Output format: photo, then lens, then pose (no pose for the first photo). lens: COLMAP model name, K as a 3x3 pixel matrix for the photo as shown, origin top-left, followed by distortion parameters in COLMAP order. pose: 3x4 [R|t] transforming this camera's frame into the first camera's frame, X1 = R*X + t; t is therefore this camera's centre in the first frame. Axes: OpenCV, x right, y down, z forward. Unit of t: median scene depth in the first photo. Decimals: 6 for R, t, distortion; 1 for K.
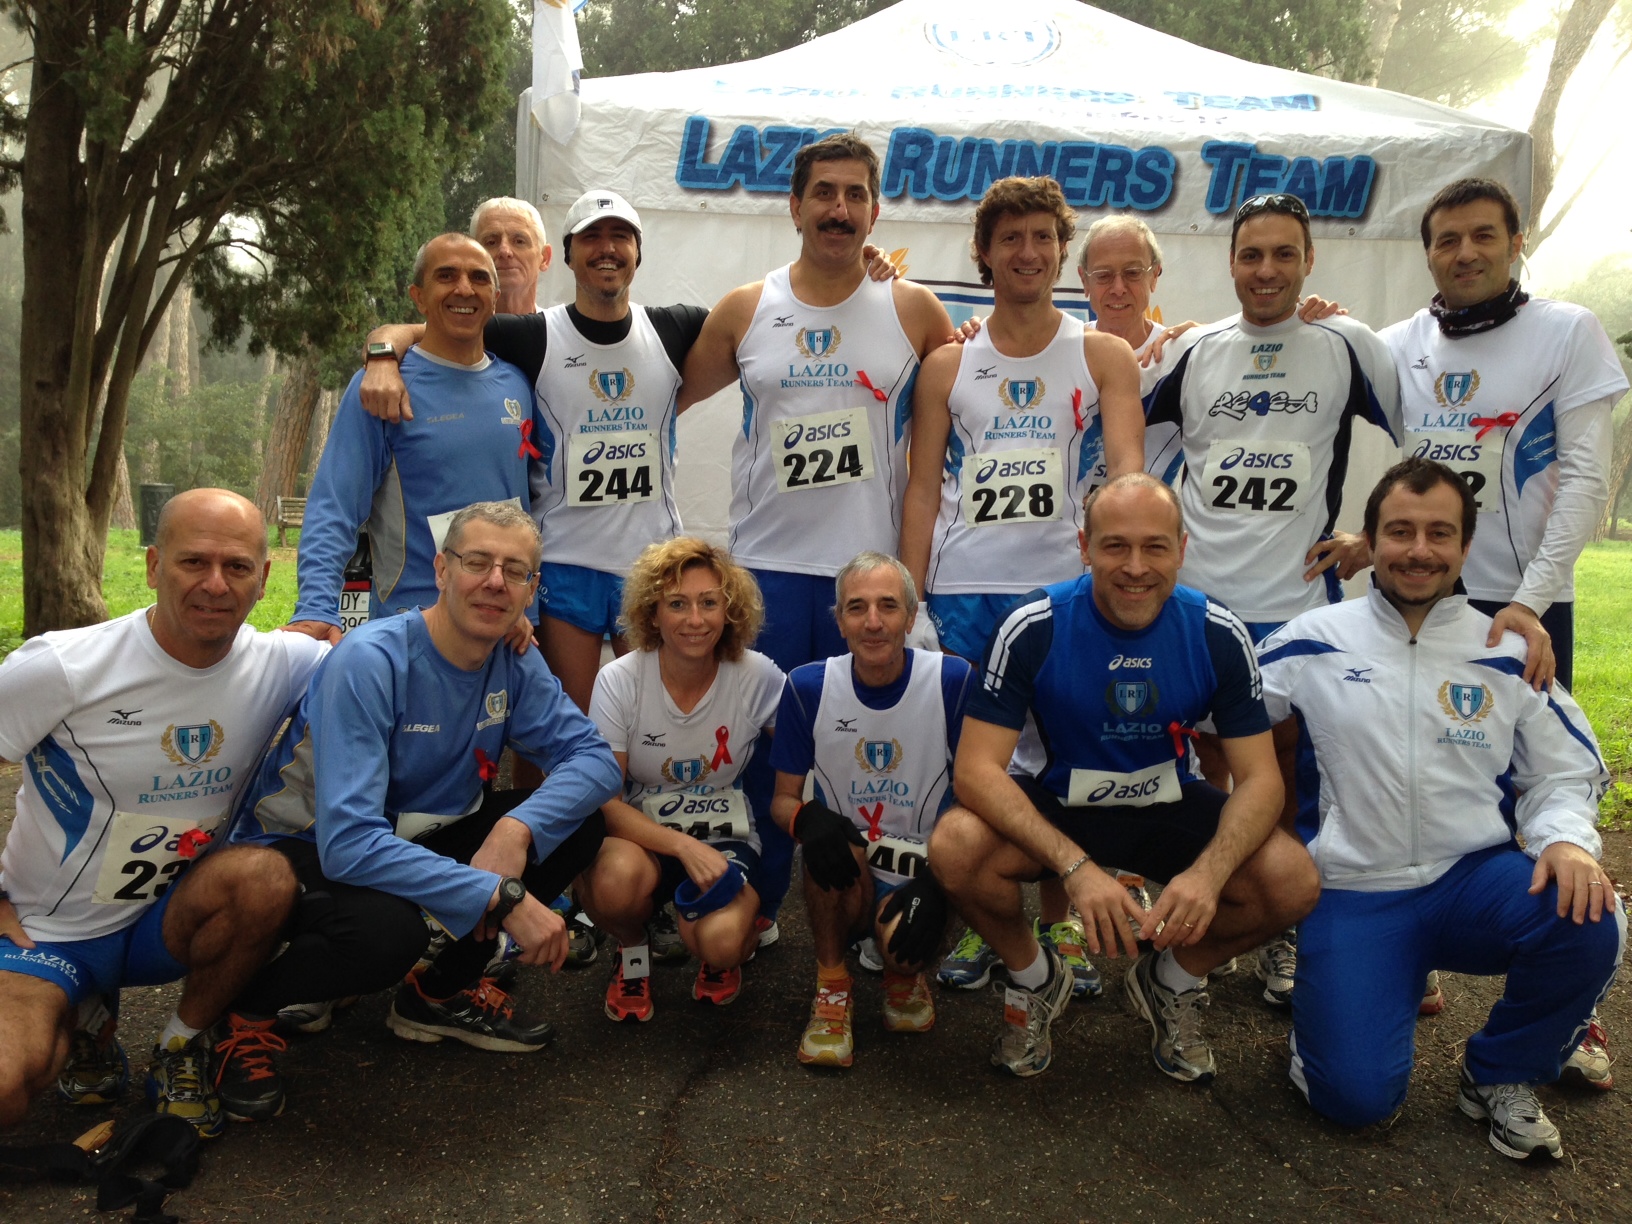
lens RADIAL K [[1576.9, 0, 816.0], [0, 1576.9, 612.0], [0, 0, 1]] dist [0.125834, -0.202768]
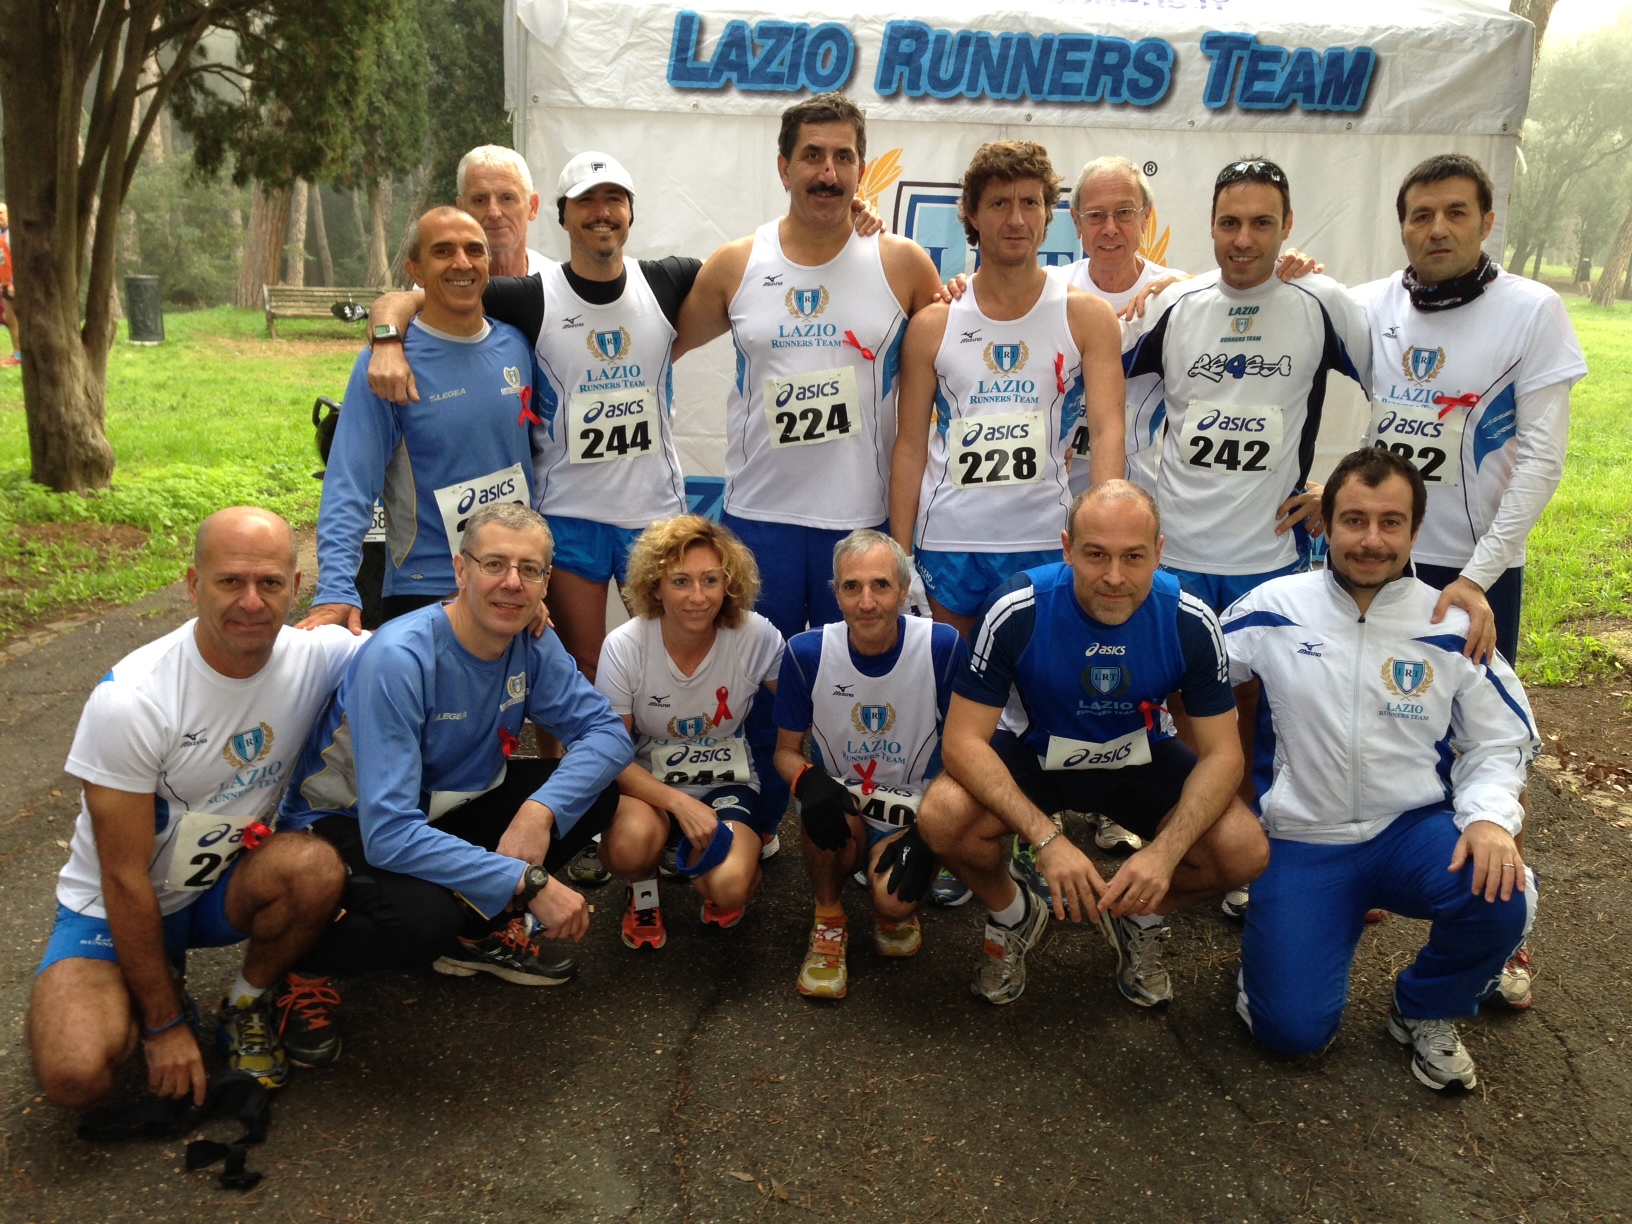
lens RADIAL K [[1585.8, 0, 819.4], [0, 1585.8, 634.3], [0, 0, 1]] dist [0.197696, -0.411121]
pose [[0.999953, -0.009385, -0.002474, 0.007971], [0.009659, 0.987228, 0.159020, -0.128421], [0.000950, -0.159036, 0.987272, -0.061864]]
